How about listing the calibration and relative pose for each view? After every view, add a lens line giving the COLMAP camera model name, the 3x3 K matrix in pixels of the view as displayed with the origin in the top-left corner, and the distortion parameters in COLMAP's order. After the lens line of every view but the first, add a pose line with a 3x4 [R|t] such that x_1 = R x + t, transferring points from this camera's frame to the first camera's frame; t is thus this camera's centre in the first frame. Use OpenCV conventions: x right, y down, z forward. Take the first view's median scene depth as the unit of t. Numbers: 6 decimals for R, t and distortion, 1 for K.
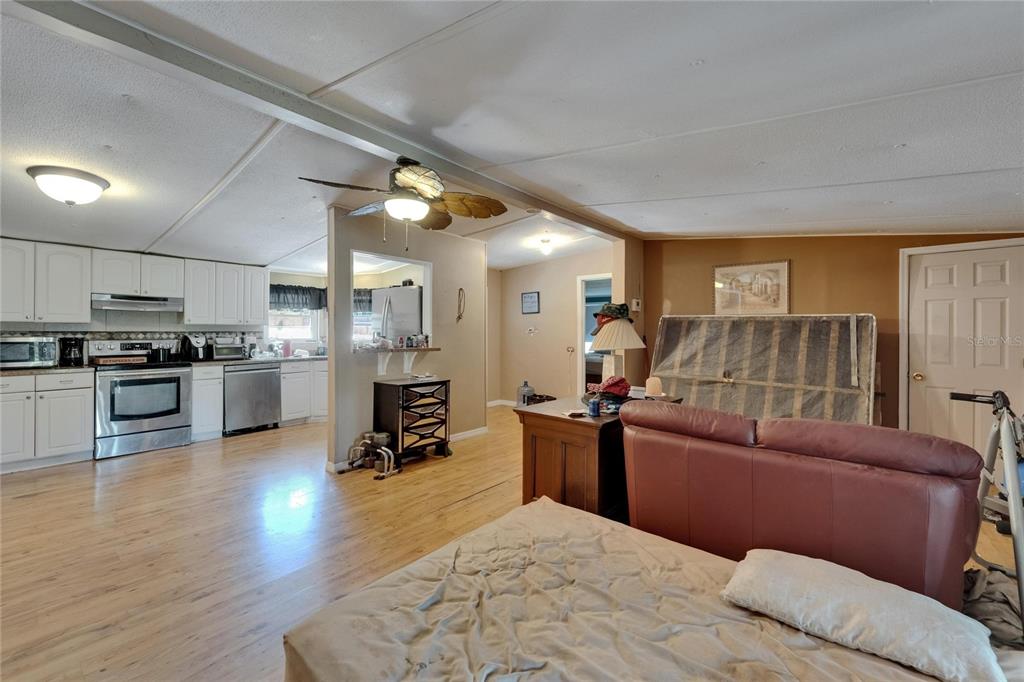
lens RADIAL K [[409.1, 0, 513.1], [0, 409.1, 331.5], [0, 0, 1]] dist [0.002372, -0.001371]
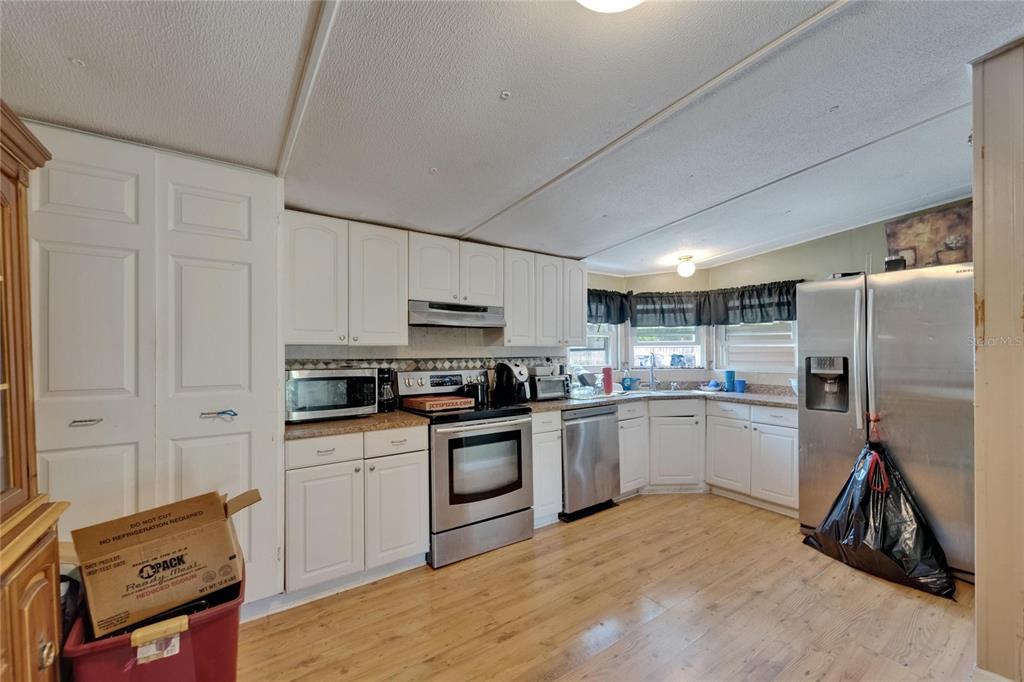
lens RADIAL K [[409.1, 0, 510.6], [0, 409.1, 347.4], [0, 0, 1]] dist [0.002372, -0.001371]
pose [[0.975373, -0.008251, -0.220407, -0.681260], [0.006610, 0.999945, -0.008180, -0.011399], [0.220463, 0.006521, 0.975374, 0.376547]]
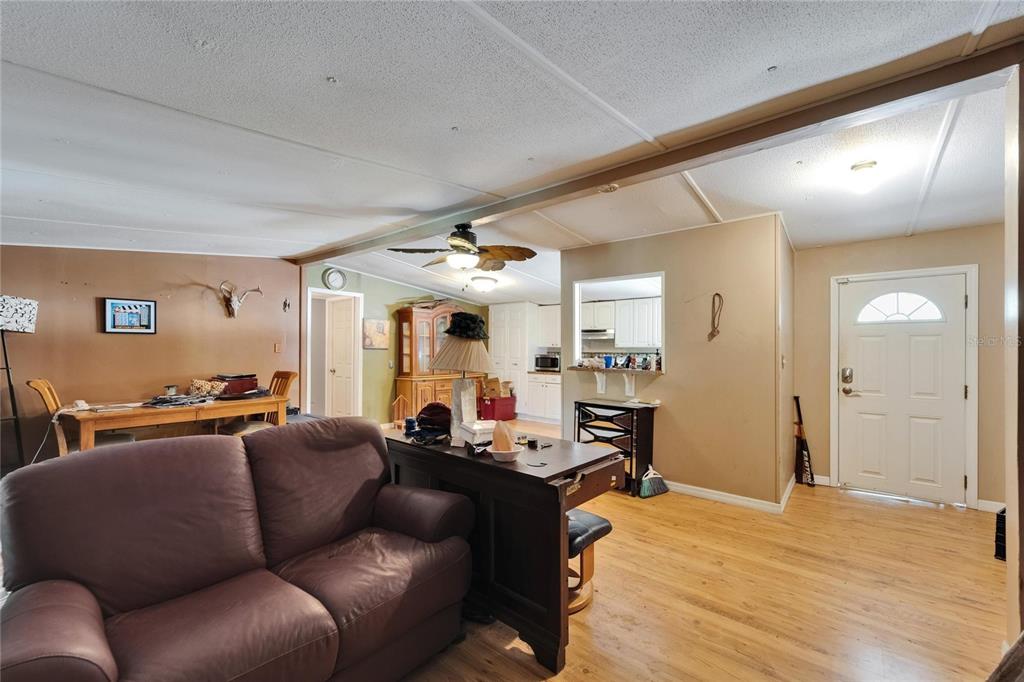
lens RADIAL K [[409.1, 0, 512.8], [0, 409.1, 350.2], [0, 0, 1]] dist [0.002372, -0.001371]
pose [[0.018955, -0.009709, -0.999773, 0.640786], [-0.005870, 0.999935, -0.009822, 0.006265], [0.999803, 0.006055, 0.018897, 0.663342]]
